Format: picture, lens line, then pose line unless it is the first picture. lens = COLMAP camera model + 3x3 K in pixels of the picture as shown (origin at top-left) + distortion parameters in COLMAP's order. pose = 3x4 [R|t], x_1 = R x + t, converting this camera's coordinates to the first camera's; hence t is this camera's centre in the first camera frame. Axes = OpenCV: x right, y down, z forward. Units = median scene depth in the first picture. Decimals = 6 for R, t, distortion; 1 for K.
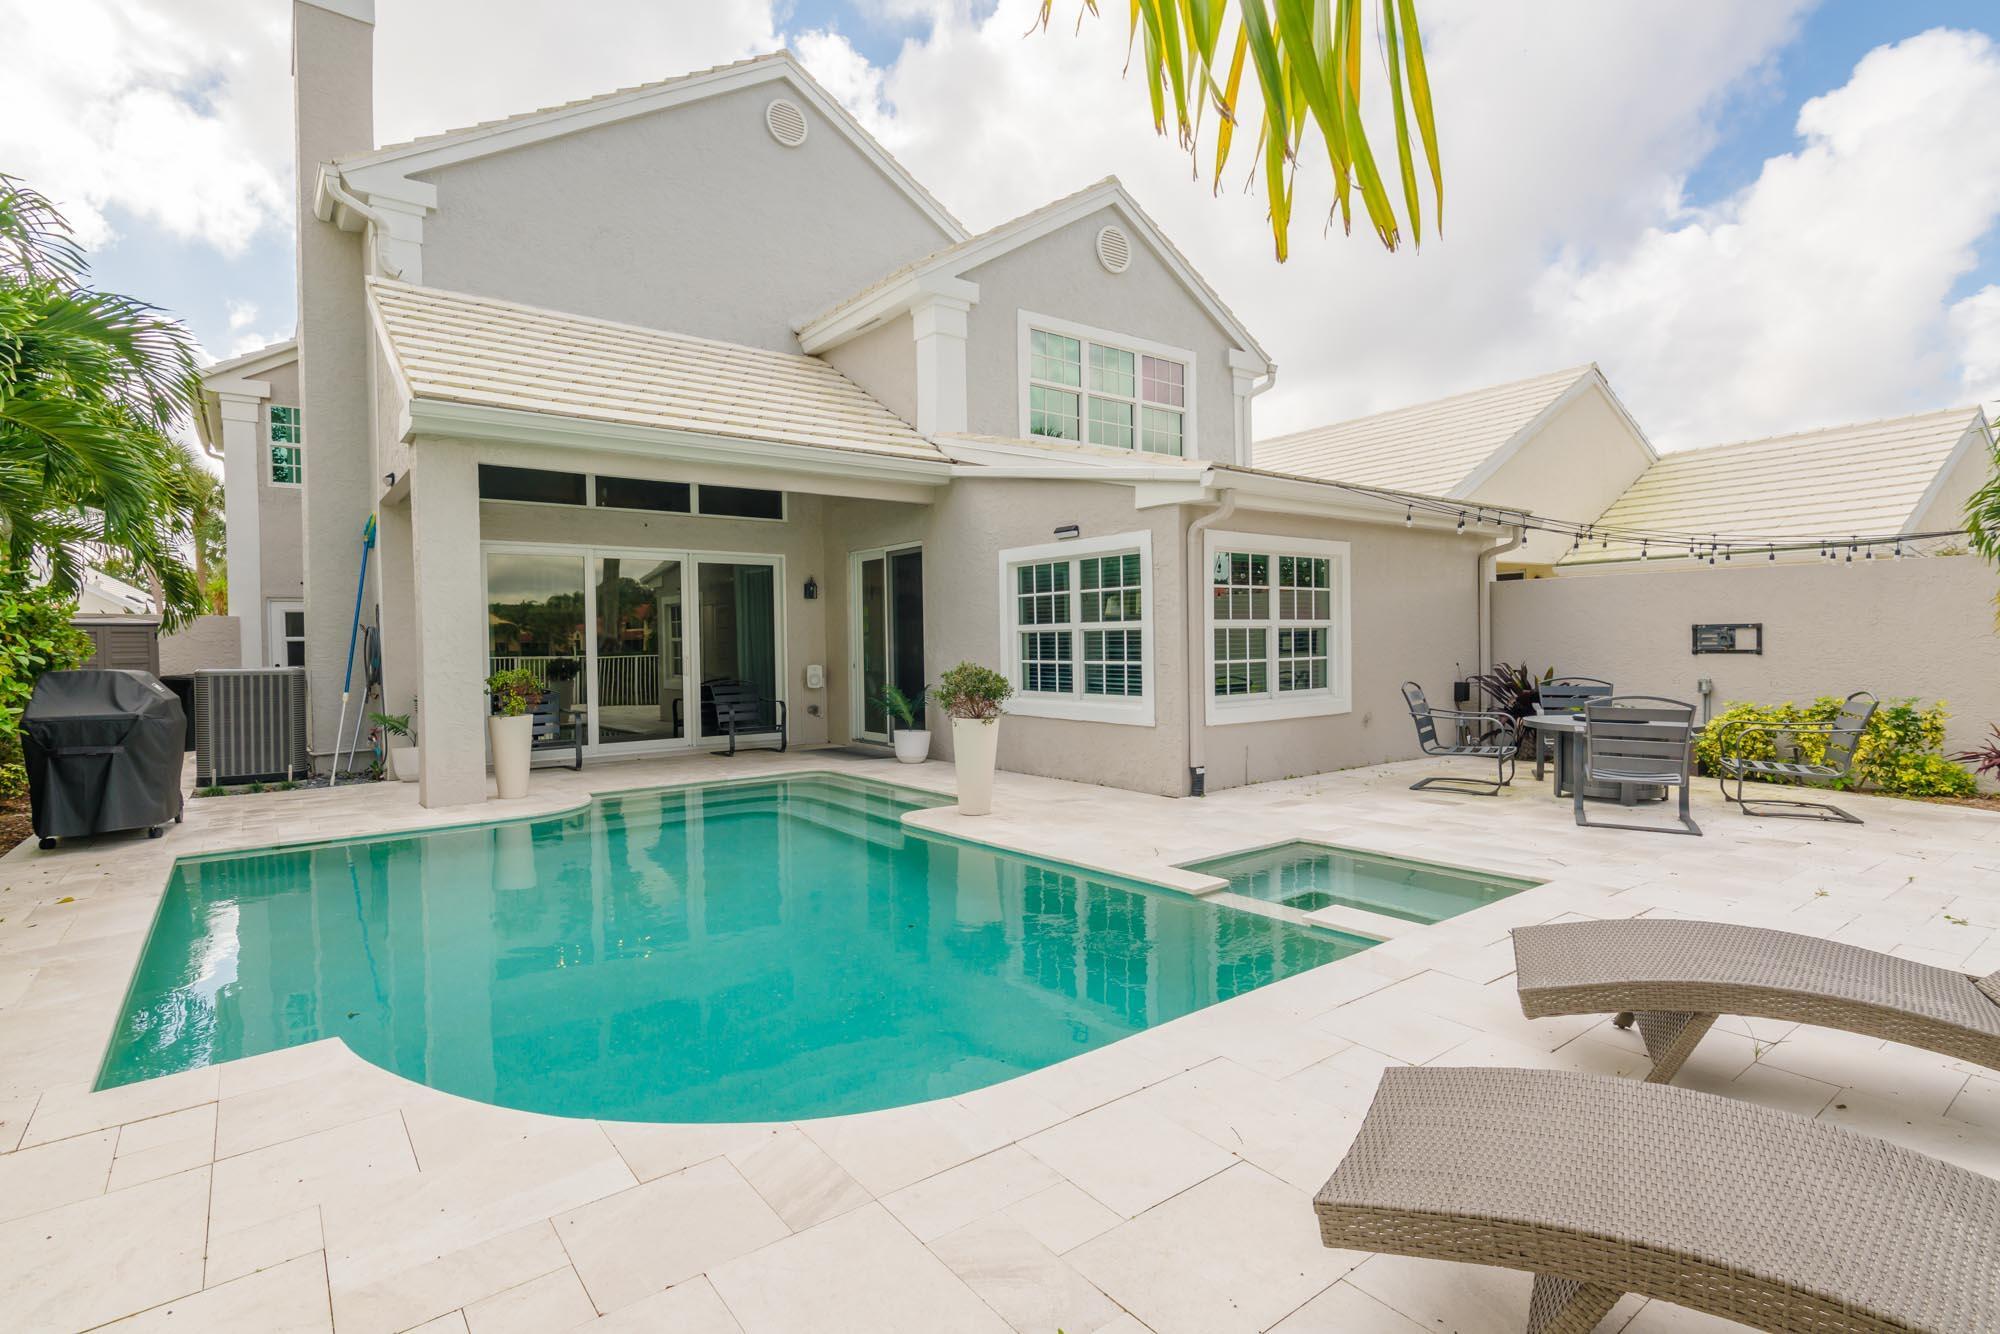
lens RADIAL K [[979.1, 0, 1001.7], [0, 979.1, 655.5], [0, 0, 1]] dist [0.001238, 0.001103]
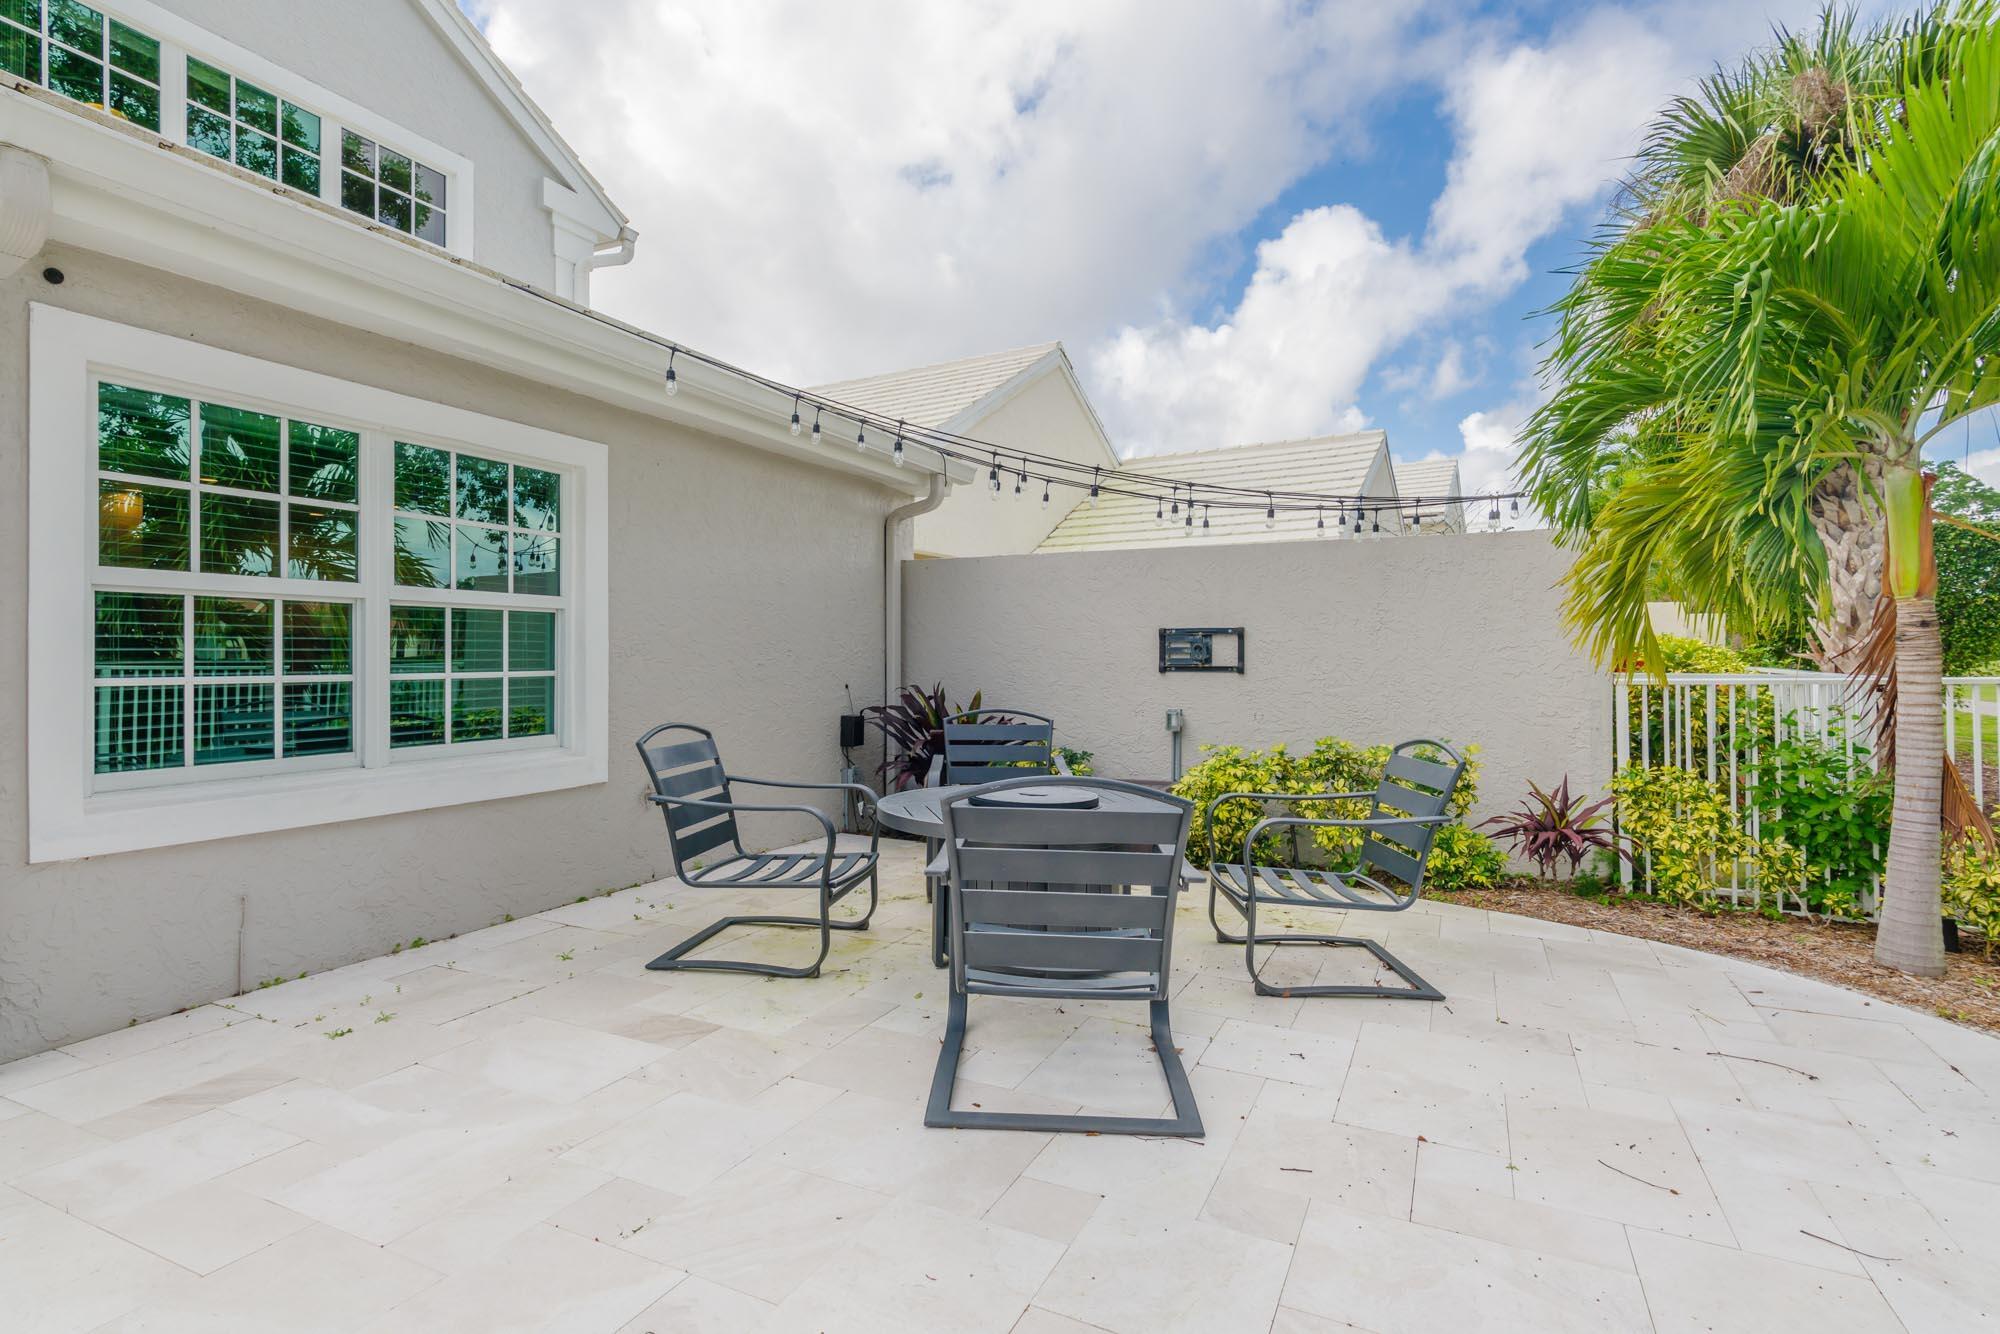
lens RADIAL K [[979.1, 0, 1001.7], [0, 979.1, 655.5], [0, 0, 1]] dist [0.001238, 0.001103]
pose [[0.891419, 0.015912, 0.452902, 0.315582], [-0.006922, 0.999745, -0.021499, 0.002176], [-0.453128, 0.016030, 0.891301, 0.466915]]
